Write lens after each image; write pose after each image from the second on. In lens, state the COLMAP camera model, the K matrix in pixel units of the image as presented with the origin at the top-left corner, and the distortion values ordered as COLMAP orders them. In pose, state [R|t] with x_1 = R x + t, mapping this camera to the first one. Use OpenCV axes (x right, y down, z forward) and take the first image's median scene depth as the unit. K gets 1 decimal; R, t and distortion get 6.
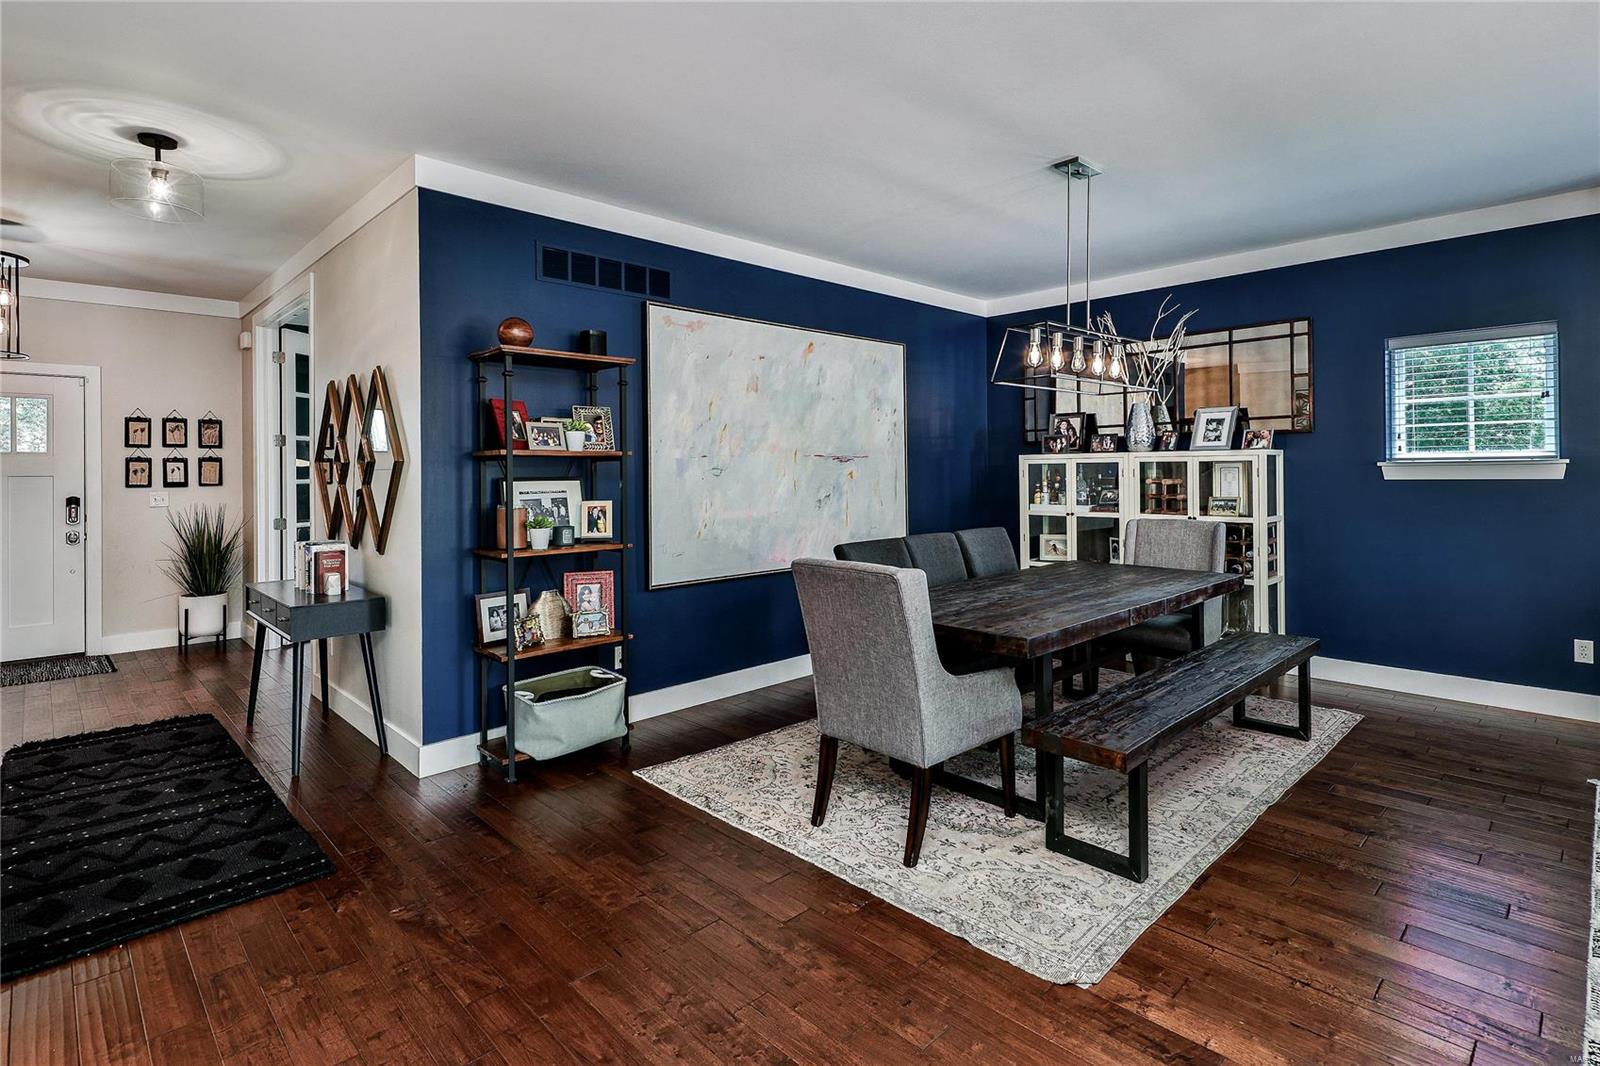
lens RADIAL K [[804.7, 0, 821.5], [0, 804.7, 464.3], [0, 0, 1]] dist [0.010132, -0.004531]
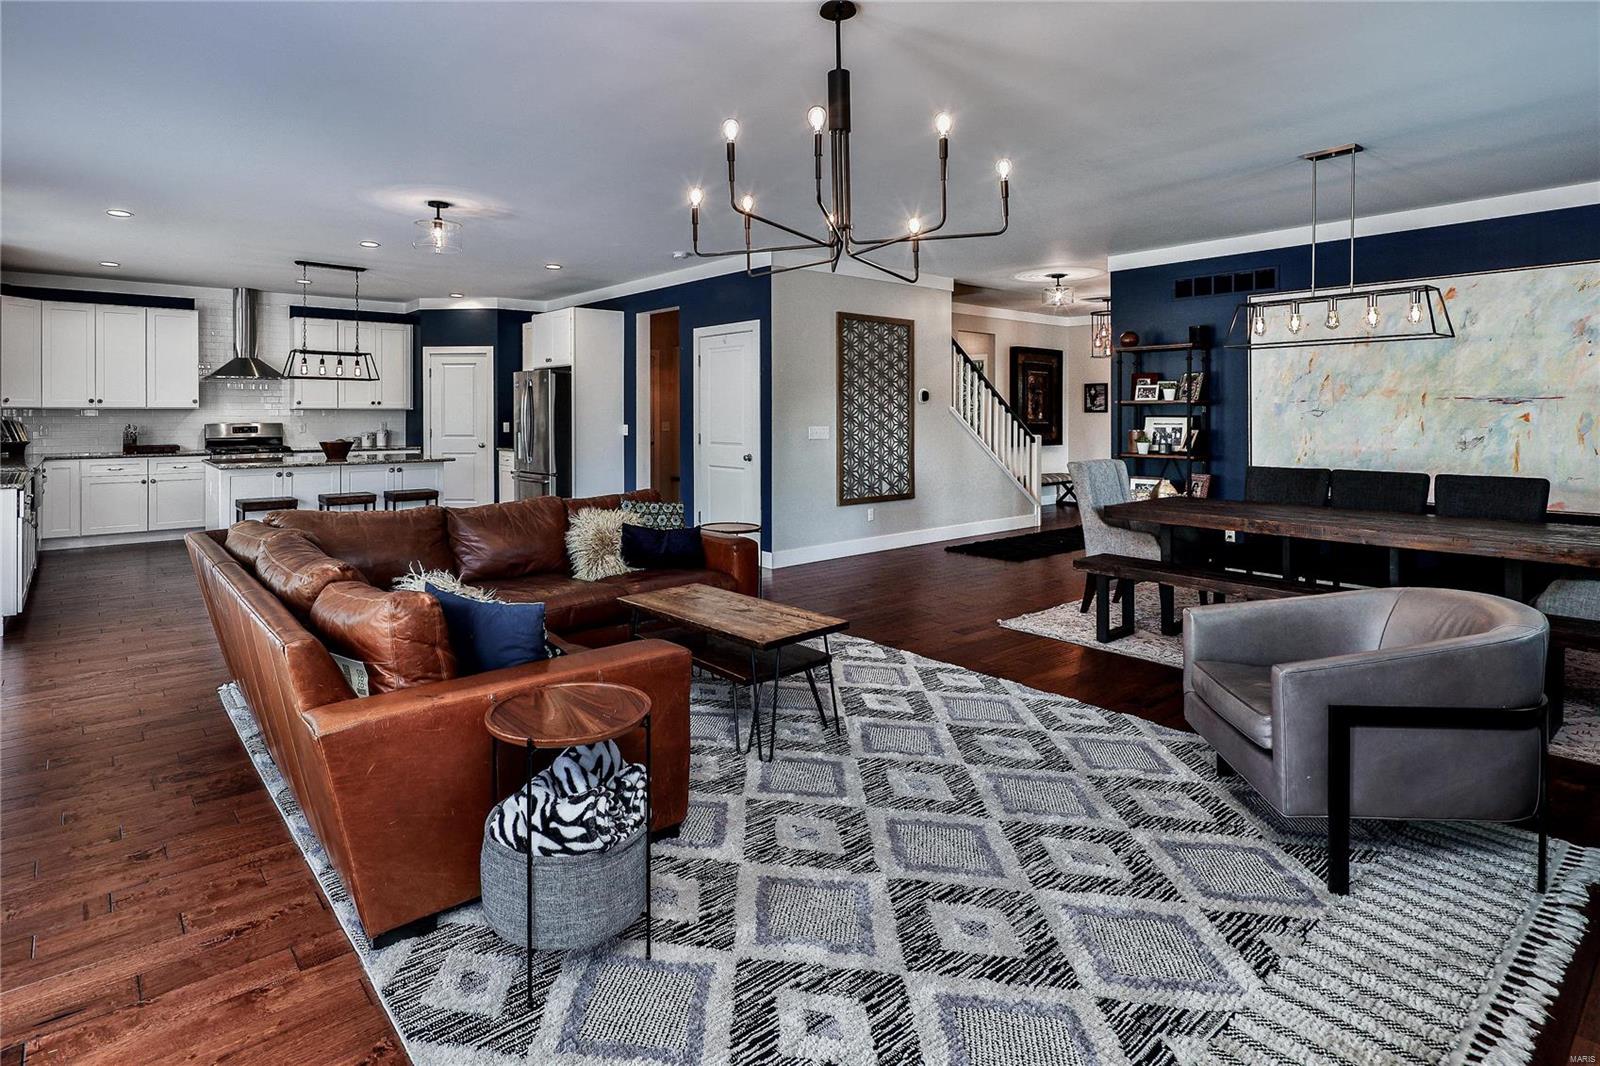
lens RADIAL K [[831.4, 0, 761.7], [0, 831.4, 411.0], [0, 0, 1]] dist [0.002149, -0.001715]
pose [[-0.089957, 0.006819, -0.995922, 1.344593], [0.009394, 0.999938, 0.005997, -0.010519], [0.995901, -0.008816, -0.090015, 0.250293]]
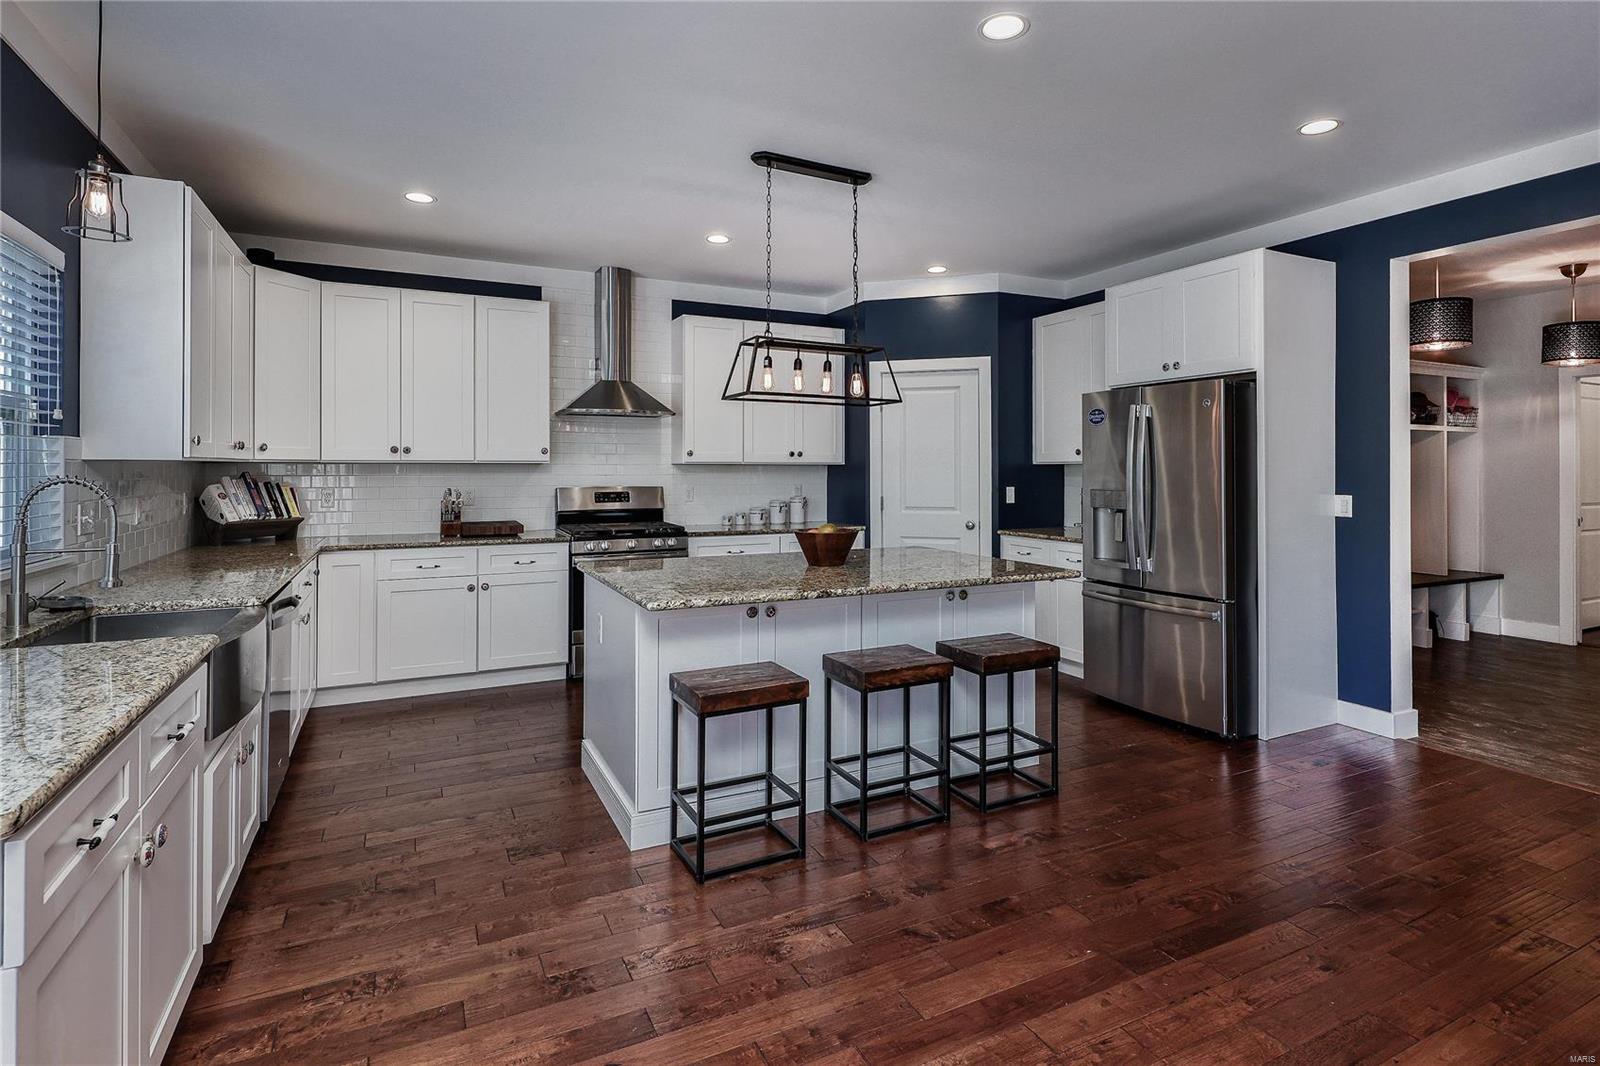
lens RADIAL K [[804.7, 0, 803.2], [0, 804.7, 462.0], [0, 0, 1]] dist [0.010132, -0.004531]
pose [[-0.314036, -0.000549, -0.949411, 0.455575], [0.009859, 0.999944, -0.003839, -0.010141], [0.949360, -0.010566, -0.314013, -0.573595]]
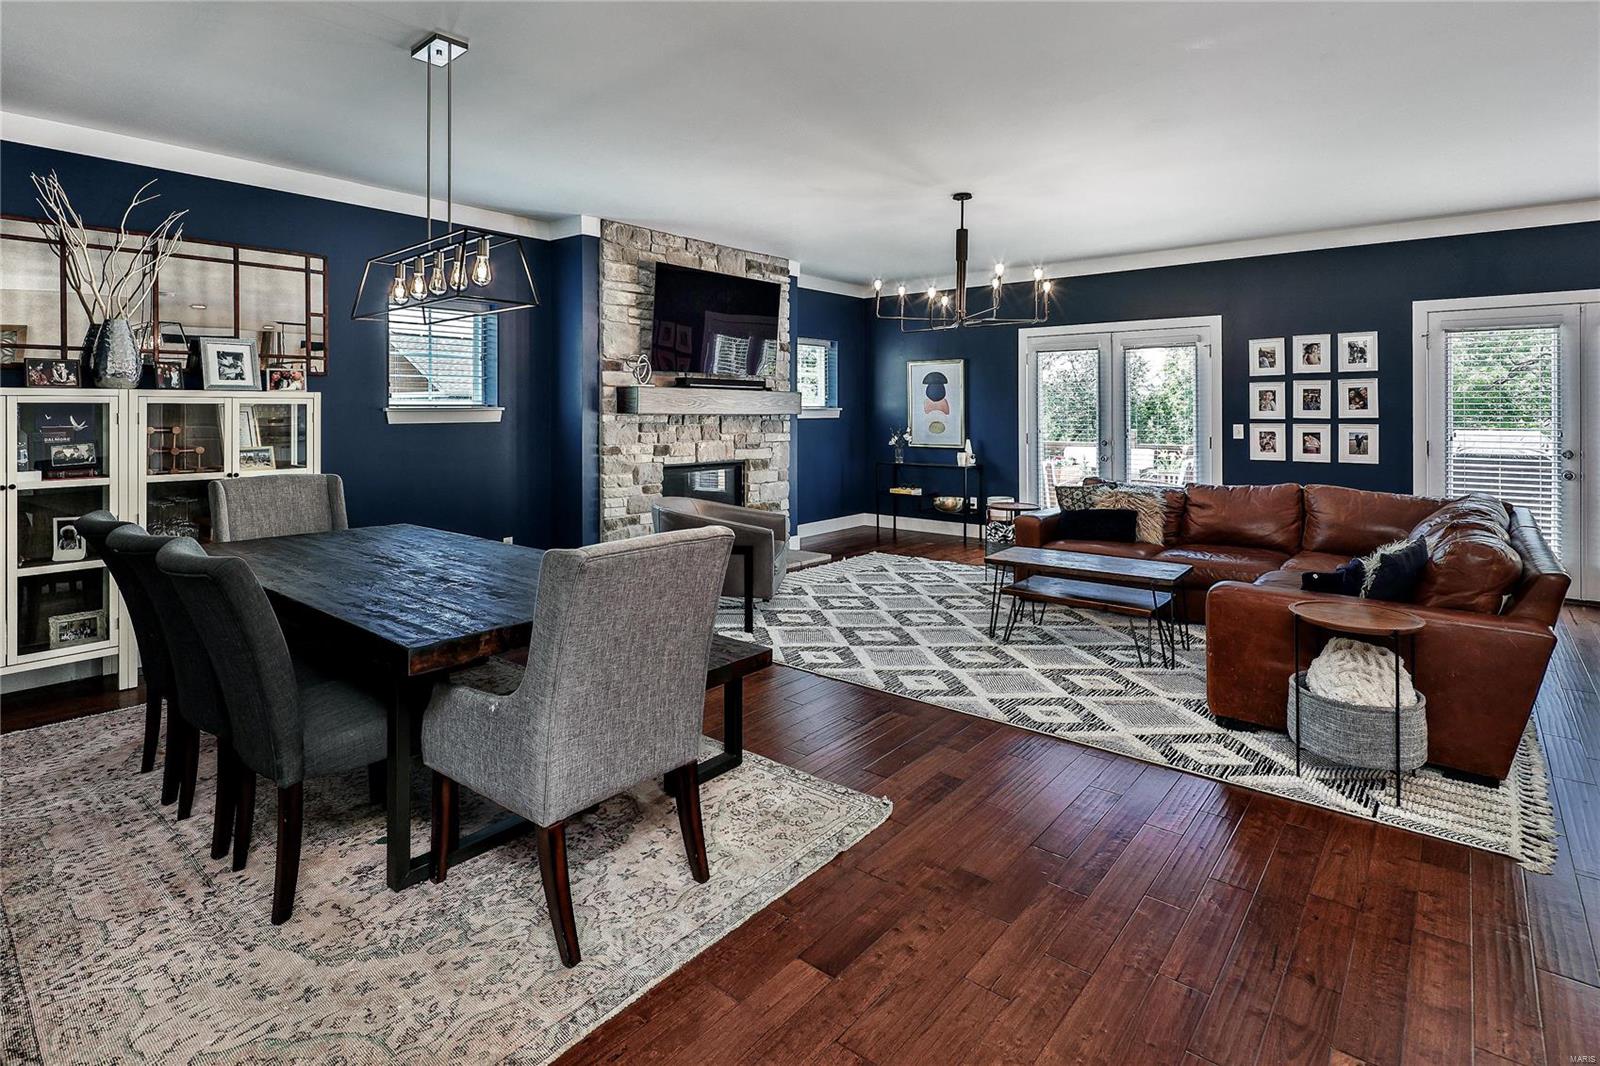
lens RADIAL K [[804.7, 0, 793.7], [0, 804.7, 408.1], [0, 0, 1]] dist [0.010132, -0.004531]
pose [[-0.099638, 0.011703, 0.994955, -0.469878], [-0.005661, 0.999908, -0.012328, 0.008807], [-0.995008, -0.006861, -0.099563, 0.625489]]
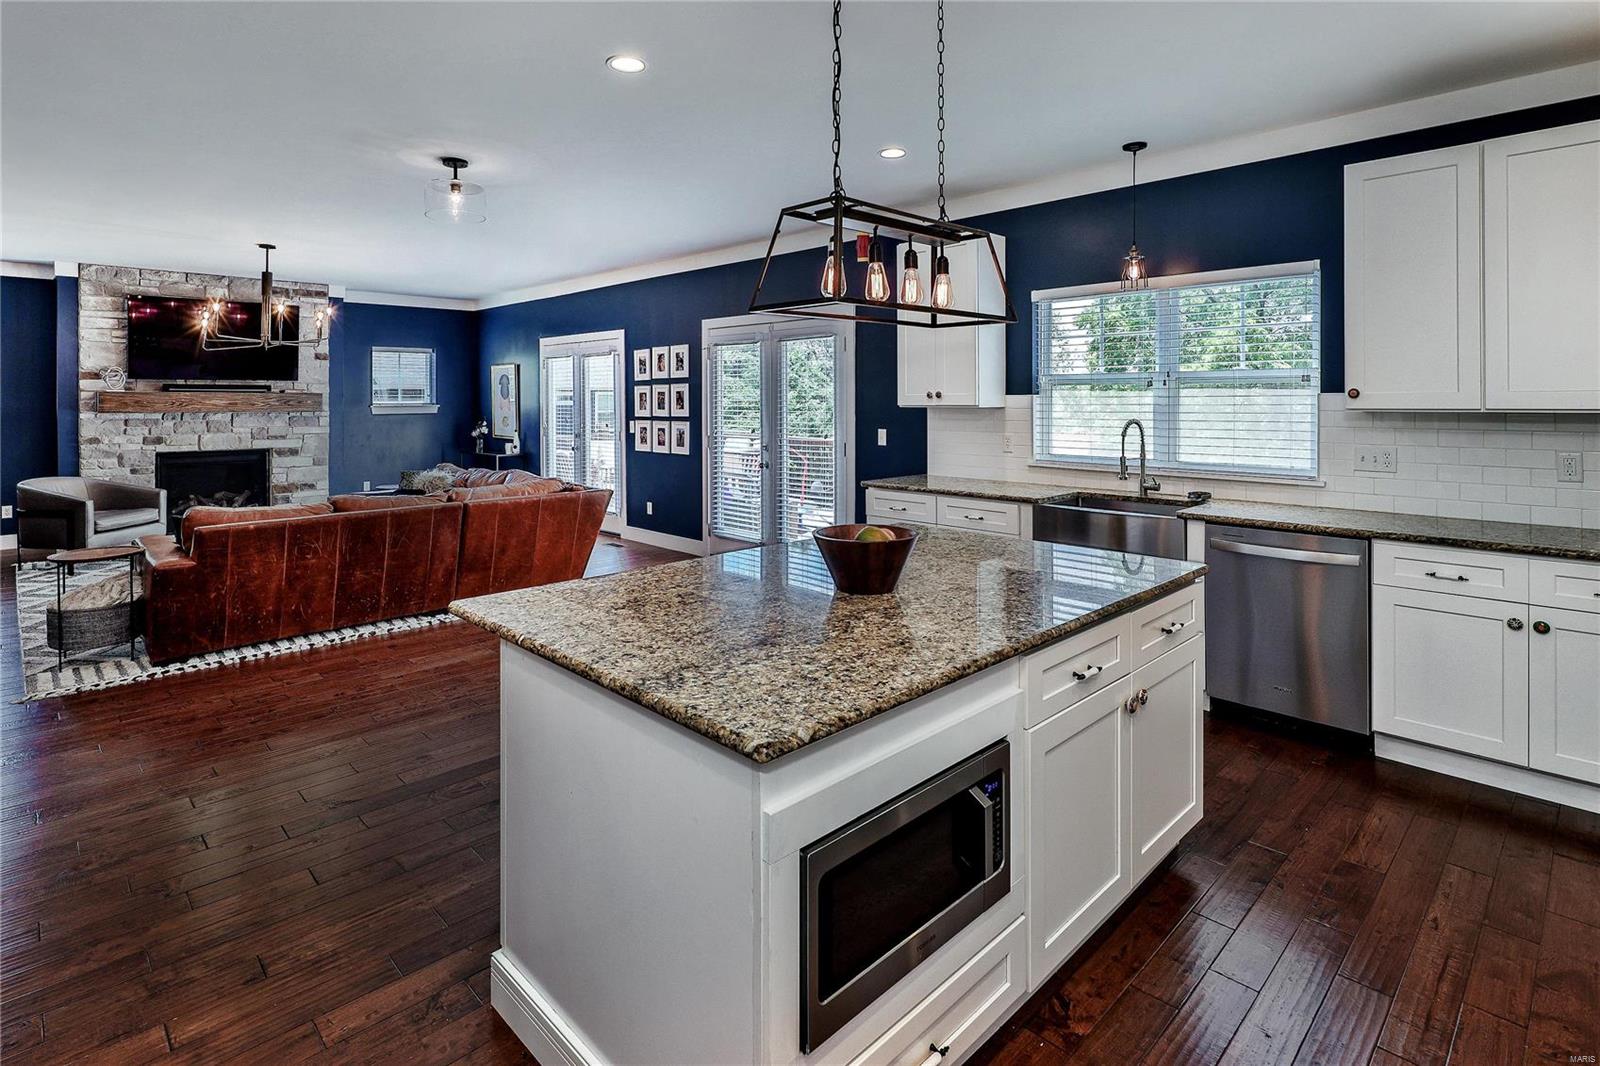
lens RADIAL K [[804.7, 0, 801.4], [0, 804.7, 400.2], [0, 0, 1]] dist [0.010132, -0.004531]
pose [[0.012111, 0.007064, 0.999902, -0.844633], [-0.006575, 0.999954, -0.006985, -0.021196], [-0.999905, -0.006489, 0.012157, -0.783479]]
